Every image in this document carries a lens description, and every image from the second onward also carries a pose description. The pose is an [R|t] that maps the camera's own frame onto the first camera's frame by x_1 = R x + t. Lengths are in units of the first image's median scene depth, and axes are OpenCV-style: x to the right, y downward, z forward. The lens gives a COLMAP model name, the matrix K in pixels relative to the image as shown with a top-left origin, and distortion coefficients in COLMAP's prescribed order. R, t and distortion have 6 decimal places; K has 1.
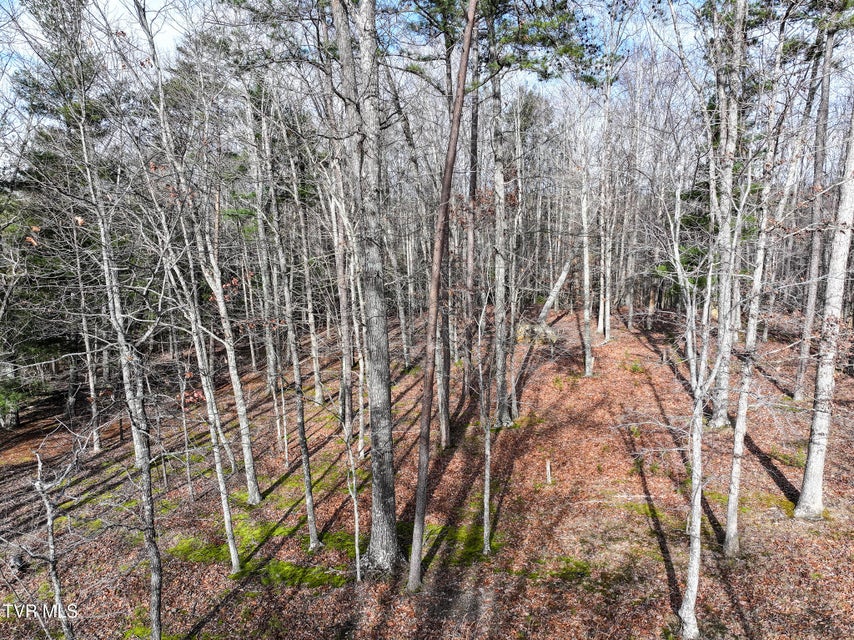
lens RADIAL K [[599.3, 0, 430.3], [0, 599.3, 317.5], [0, 0, 1]] dist [-0.005503, 0.020149]
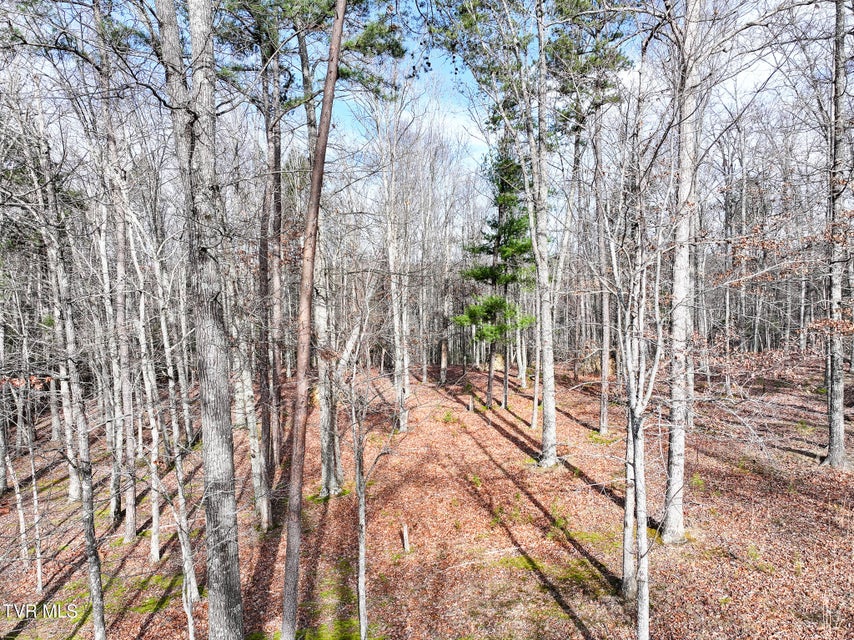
lens RADIAL K [[599.3, 0, 430.3], [0, 599.3, 317.5], [0, 0, 1]] dist [-0.005503, 0.020149]
pose [[0.923323, -0.015958, 0.383692, -0.089731], [0.060234, 0.992787, -0.103659, 0.032437], [-0.379271, 0.118823, 0.917625, 0.150958]]
